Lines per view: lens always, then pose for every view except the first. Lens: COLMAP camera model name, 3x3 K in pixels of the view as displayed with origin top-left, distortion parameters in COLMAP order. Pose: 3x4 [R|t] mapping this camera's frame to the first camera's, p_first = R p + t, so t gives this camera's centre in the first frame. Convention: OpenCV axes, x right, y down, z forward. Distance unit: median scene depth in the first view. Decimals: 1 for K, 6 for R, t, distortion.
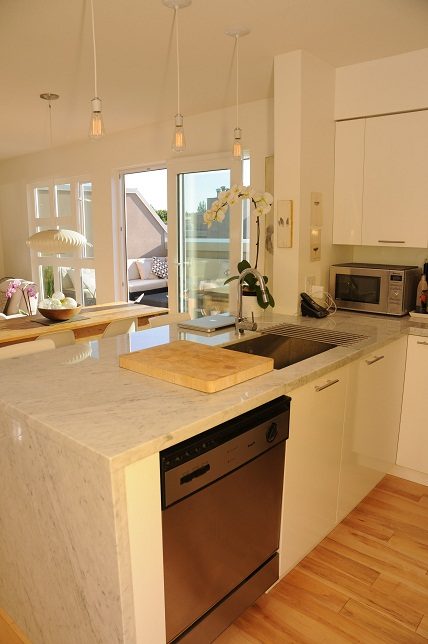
lens RADIAL K [[486.0, 0, 211.6], [0, 486.0, 321.2], [0, 0, 1]] dist [-0.183451, 0.151753]
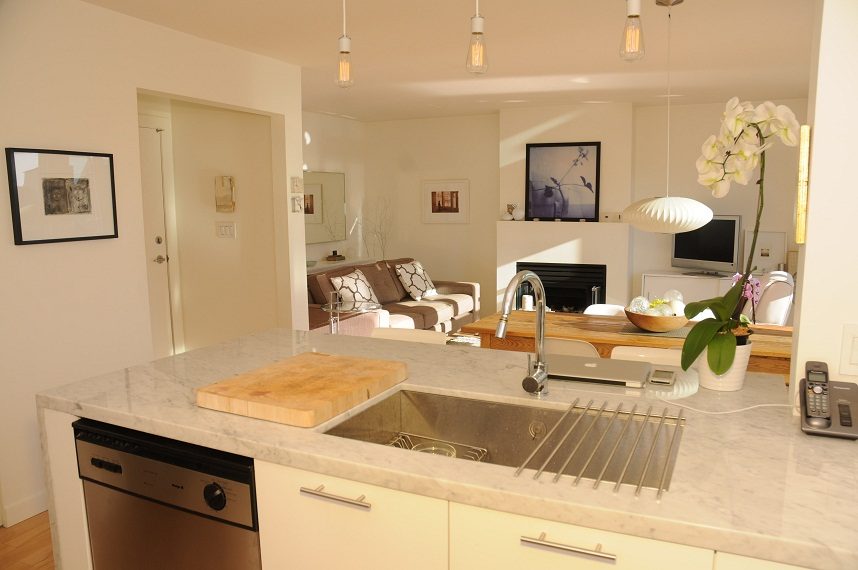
lens RADIAL K [[647.5, 0, 440.4], [0, 647.5, 293.8], [0, 0, 1]] dist [-0.183451, 0.151753]
pose [[0.268359, 0.132782, -0.954124, 0.903902], [-0.171192, 0.981263, 0.088410, -0.161047], [0.947986, 0.139612, 0.286062, 0.900662]]
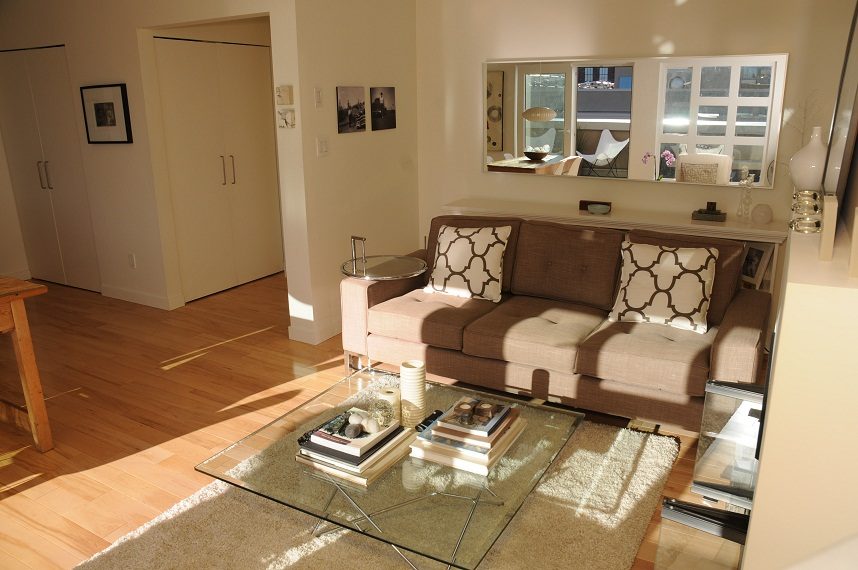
lens RADIAL K [[647.5, 0, 440.4], [0, 647.5, 293.8], [0, 0, 1]] dist [-0.183451, 0.151753]
pose [[-0.980720, 0.069530, -0.182633, -1.741629], [-0.022931, 0.887161, 0.460890, -0.640766], [0.194070, 0.456192, -0.868461, 3.173080]]
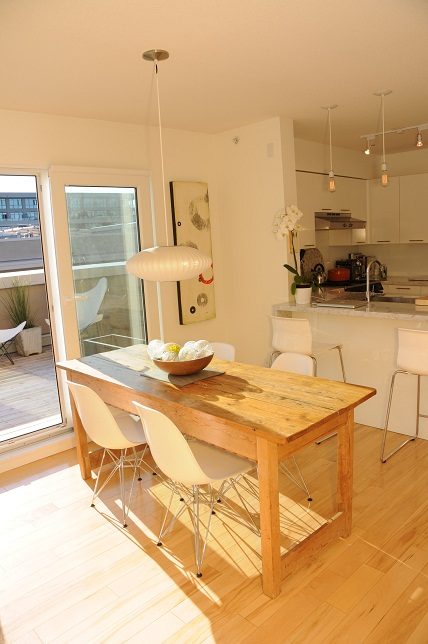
lens RADIAL K [[486.0, 0, 211.6], [0, 486.0, 321.2], [0, 0, 1]] dist [-0.183451, 0.151753]
pose [[0.096284, -0.164219, 0.981714, -1.967367], [0.241692, 0.960635, 0.136988, -0.332855], [-0.965564, 0.224083, 0.132184, 1.672593]]
